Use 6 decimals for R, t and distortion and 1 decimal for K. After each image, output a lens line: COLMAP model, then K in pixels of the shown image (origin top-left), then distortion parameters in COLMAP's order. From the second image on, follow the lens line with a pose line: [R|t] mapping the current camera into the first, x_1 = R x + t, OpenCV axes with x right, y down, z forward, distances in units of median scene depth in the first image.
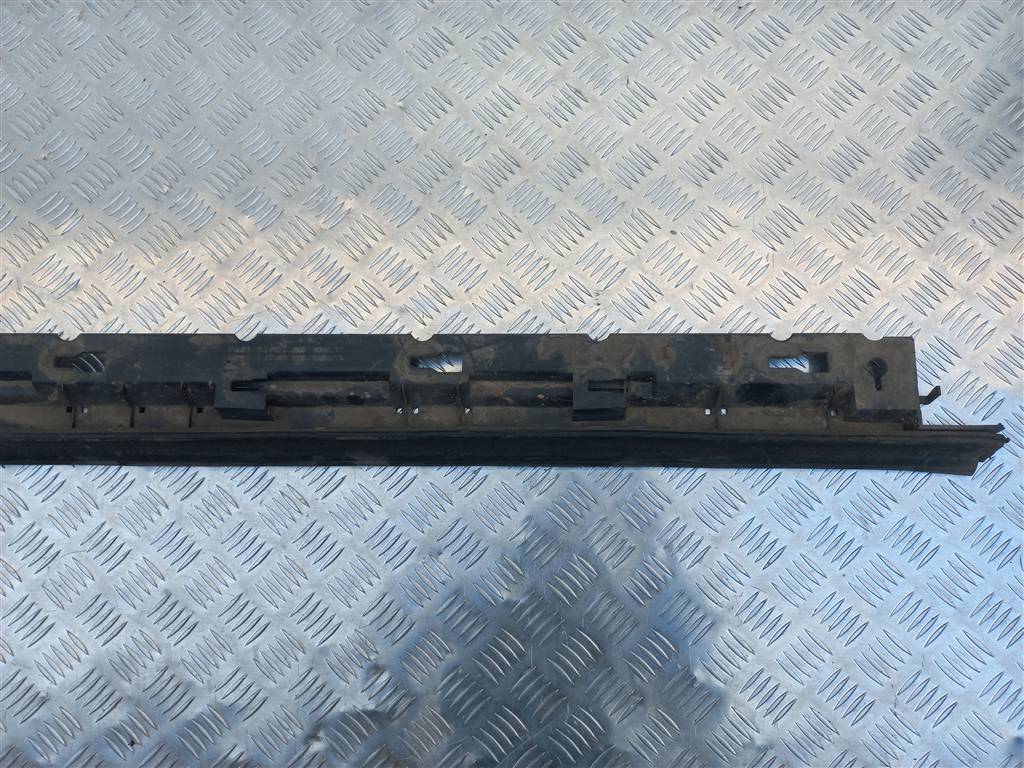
lens RADIAL K [[731.3, 0, 512.0], [0, 731.3, 384.0], [0, 0, 1]] dist [0.026027, -0.000980]
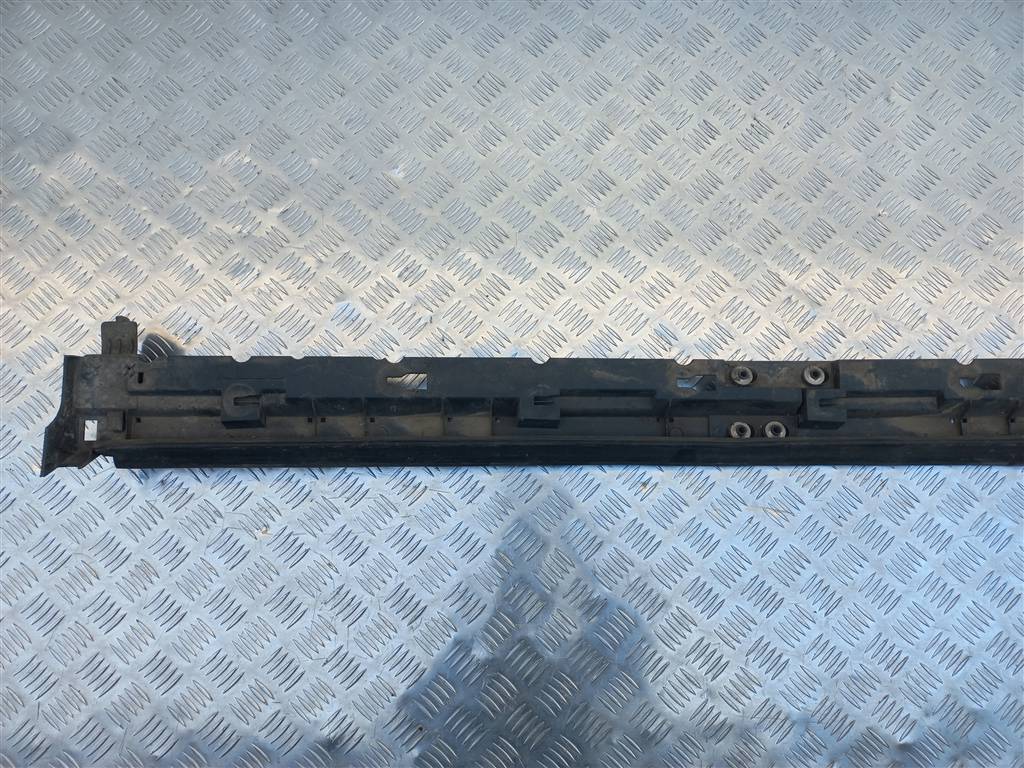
lens RADIAL K [[638.8, 0, 510.8], [0, 638.8, 399.0], [0, 0, 1]] dist [0.037124, -0.026326]
pose [[0.999445, -0.003821, 0.033086, -1.261173], [0.003793, 0.999992, 0.000906, -0.004523], [-0.033089, -0.000780, 0.999452, -0.046323]]
